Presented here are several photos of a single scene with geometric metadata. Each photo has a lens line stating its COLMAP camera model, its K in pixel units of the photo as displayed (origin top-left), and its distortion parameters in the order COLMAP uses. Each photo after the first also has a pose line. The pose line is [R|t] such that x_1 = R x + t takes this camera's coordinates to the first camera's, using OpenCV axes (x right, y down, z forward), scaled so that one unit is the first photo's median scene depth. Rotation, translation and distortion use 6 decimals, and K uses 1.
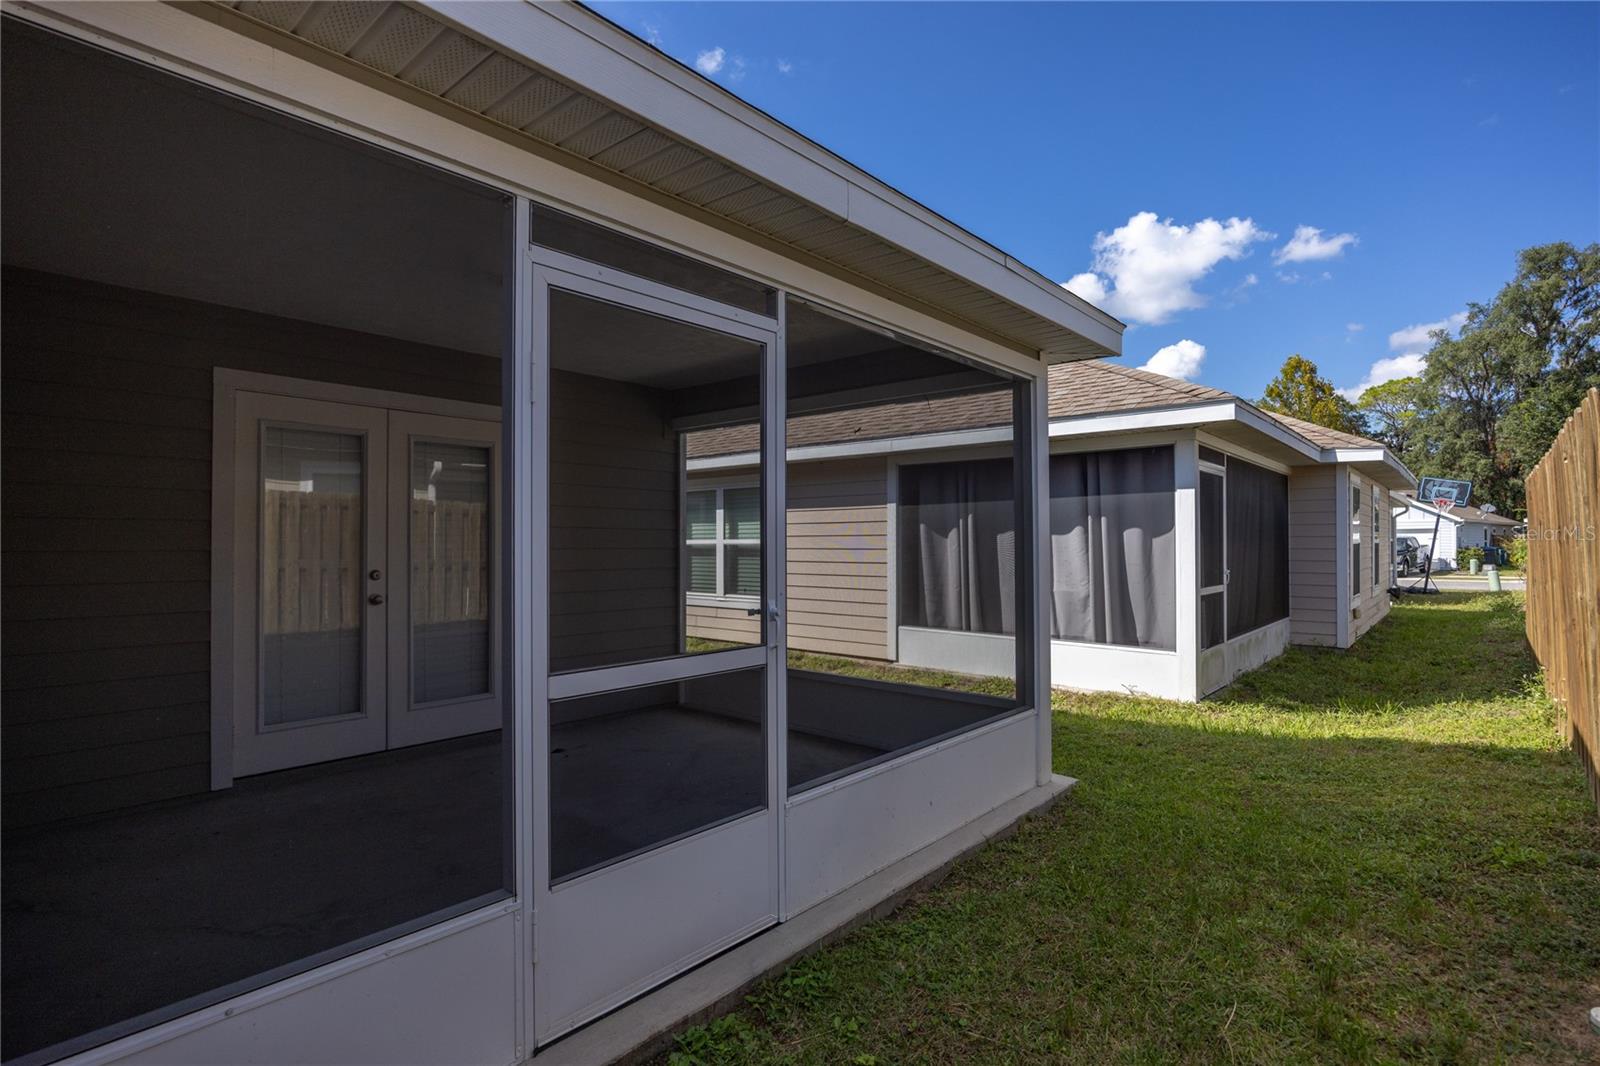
lens RADIAL K [[782.3, 0, 800.0], [0, 782.3, 533.0], [0, 0, 1]] dist [-0.002231, -0.002163]
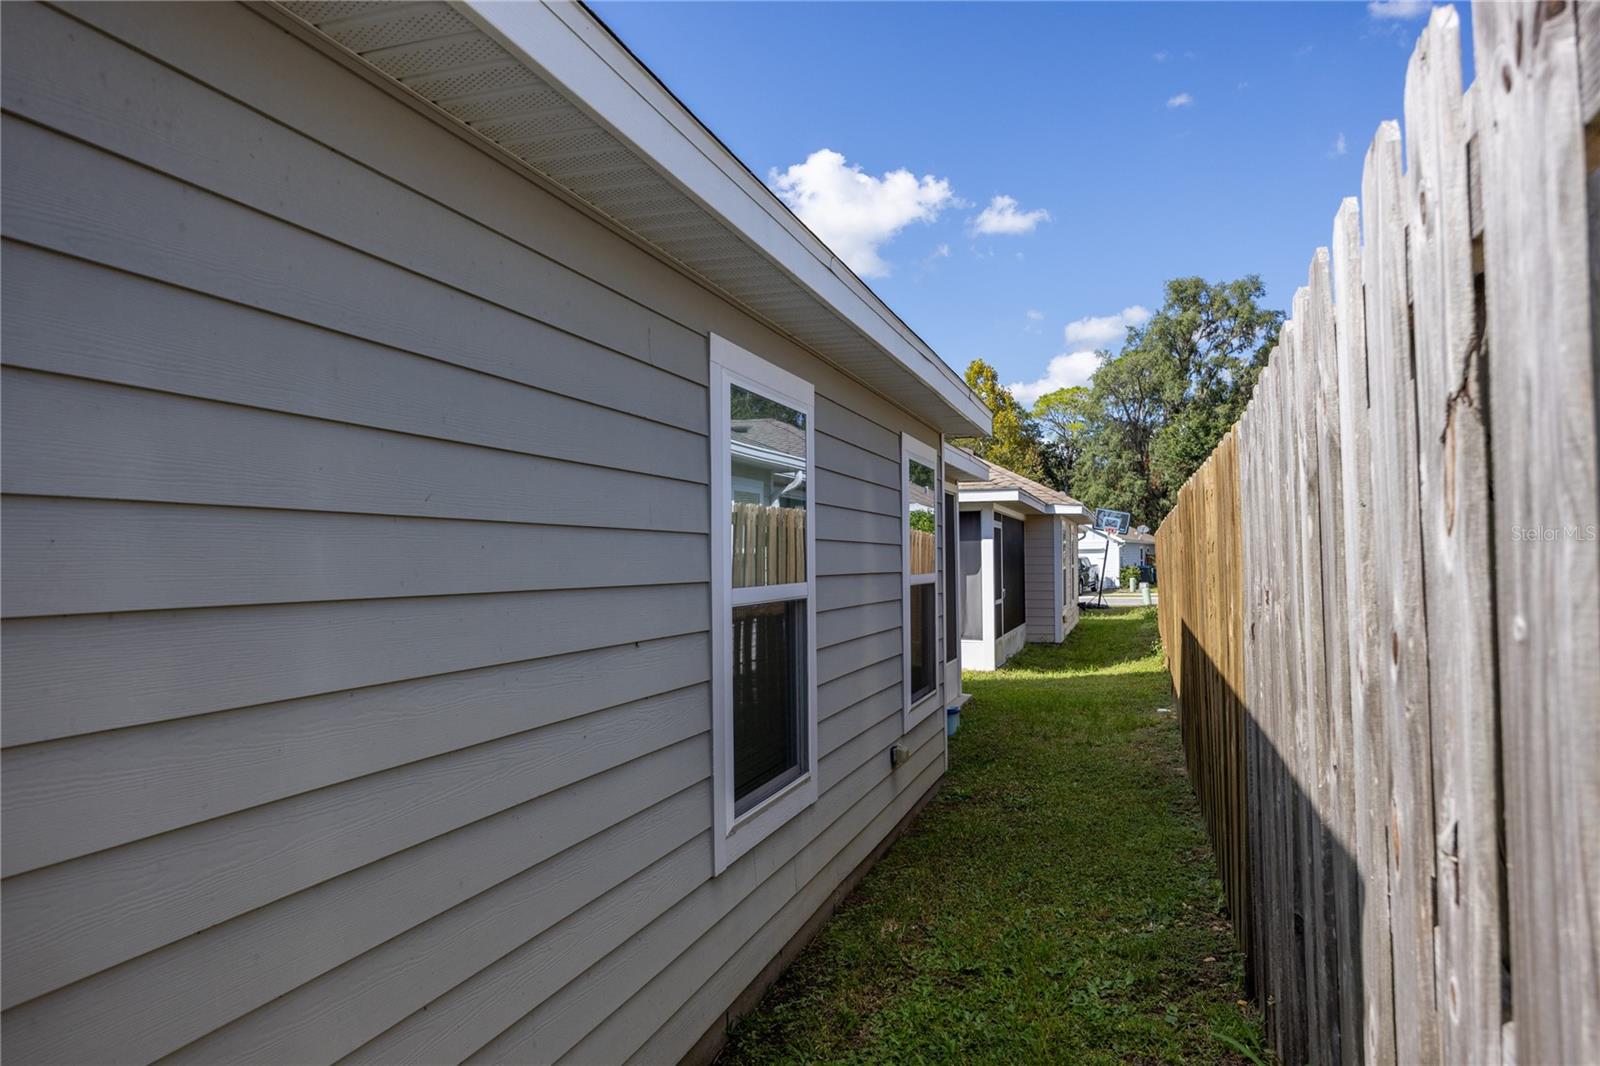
lens RADIAL K [[1040.4, 0, 800.0], [0, 1040.4, 533.0], [0, 0, 1]] dist [0.003576, 0.000864]
pose [[0.919984, 0.004626, 0.391928, -0.092205], [0.001787, 0.999870, -0.015996, -0.004604], [-0.391952, 0.015416, 0.919857, -0.107765]]
